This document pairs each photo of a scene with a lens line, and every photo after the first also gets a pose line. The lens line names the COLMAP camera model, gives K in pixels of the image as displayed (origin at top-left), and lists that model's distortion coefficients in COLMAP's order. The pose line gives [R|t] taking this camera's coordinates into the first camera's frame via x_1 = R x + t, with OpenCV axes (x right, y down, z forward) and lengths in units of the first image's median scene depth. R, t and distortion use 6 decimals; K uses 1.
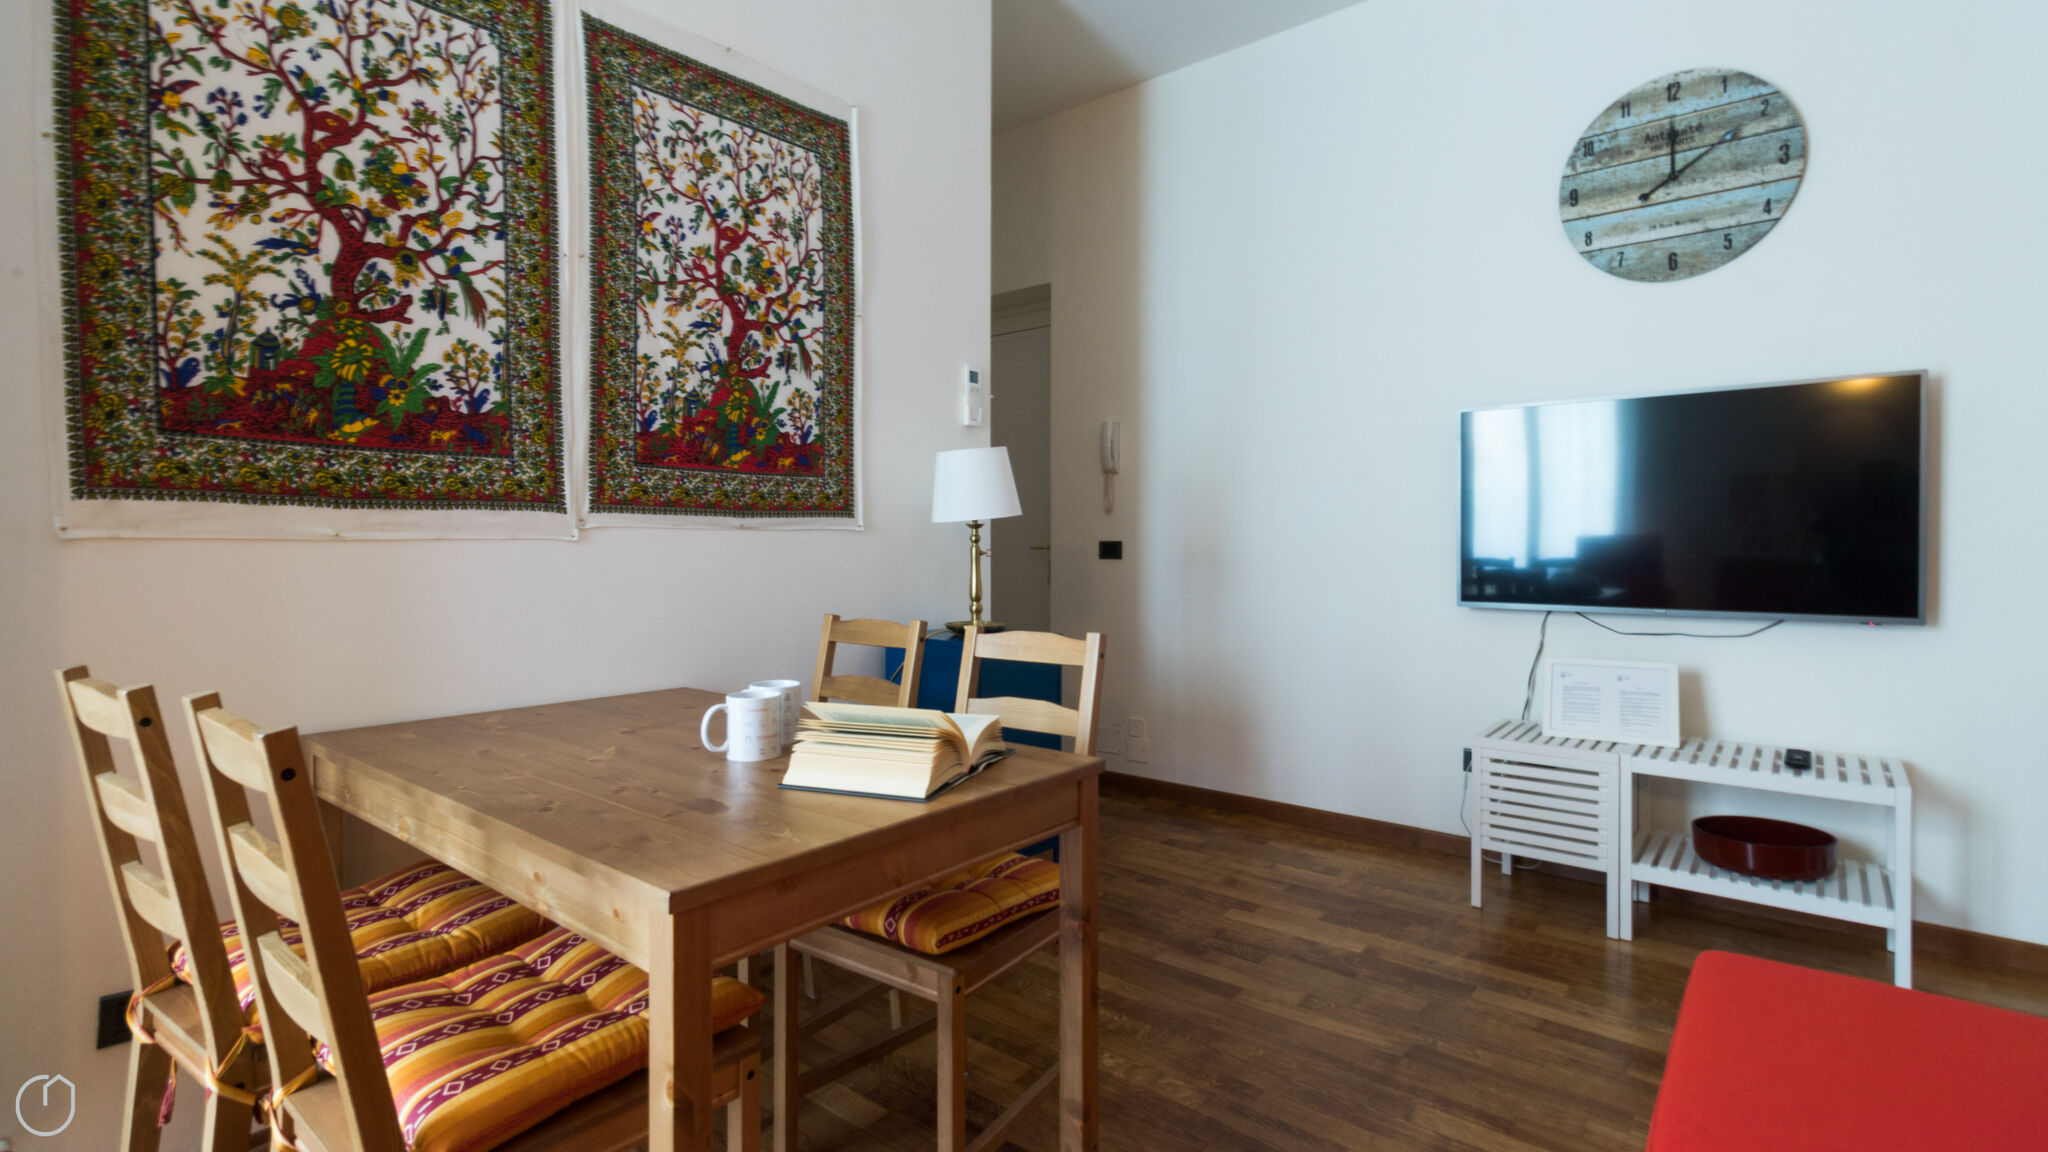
lens RADIAL K [[957.3, 0, 1023.4], [0, 957.3, 551.7], [0, 0, 1]] dist [0.000598, 0.000682]
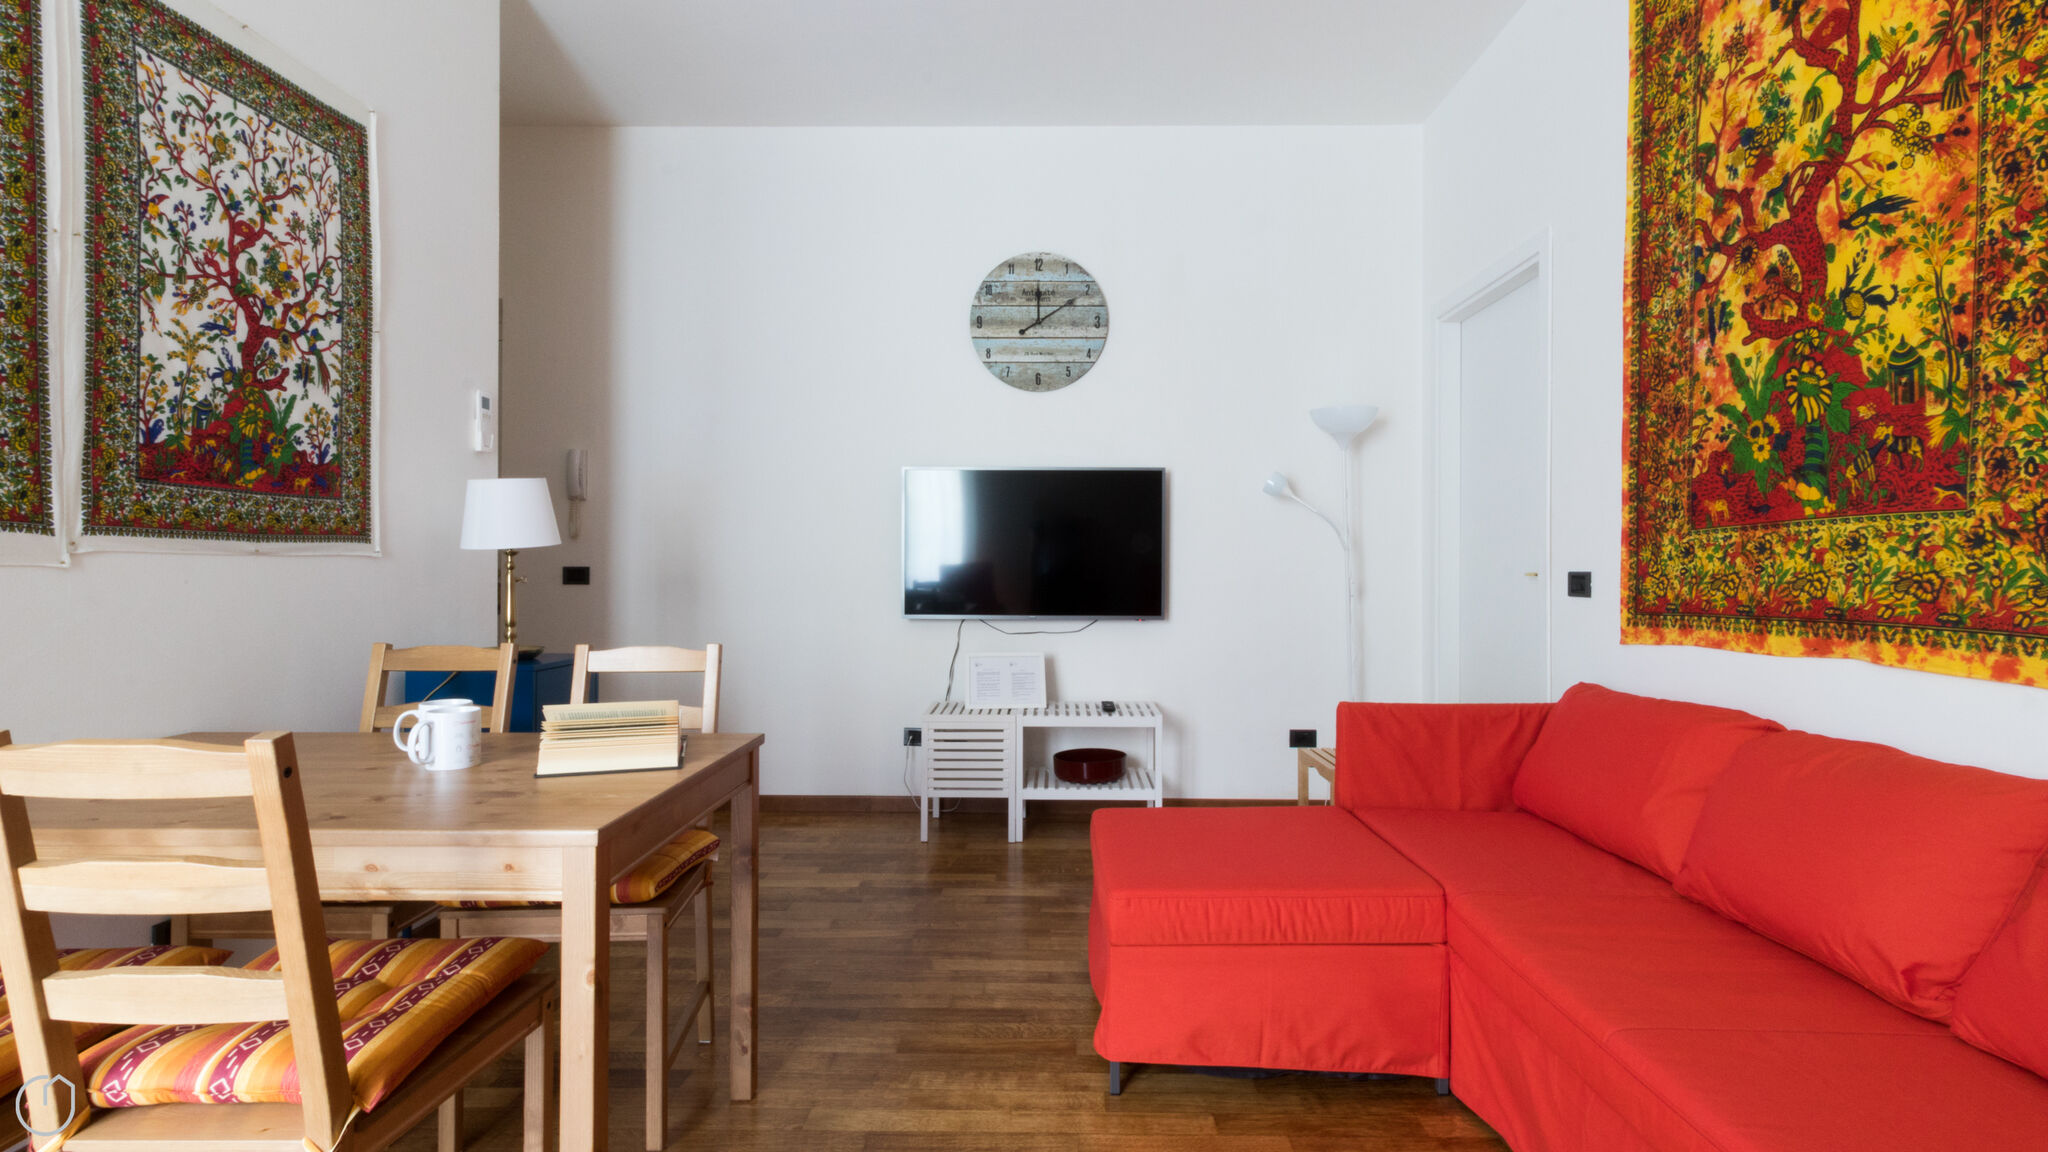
lens RADIAL K [[954.7, 0, 1052.8], [0, 954.7, 577.8], [0, 0, 1]] dist [-0.000721, 0.000219]
pose [[0.774861, -0.003084, 0.632124, -0.295035], [0.001633, 0.999995, 0.002877, -0.003233], [-0.632129, -0.001197, 0.774862, -0.191027]]
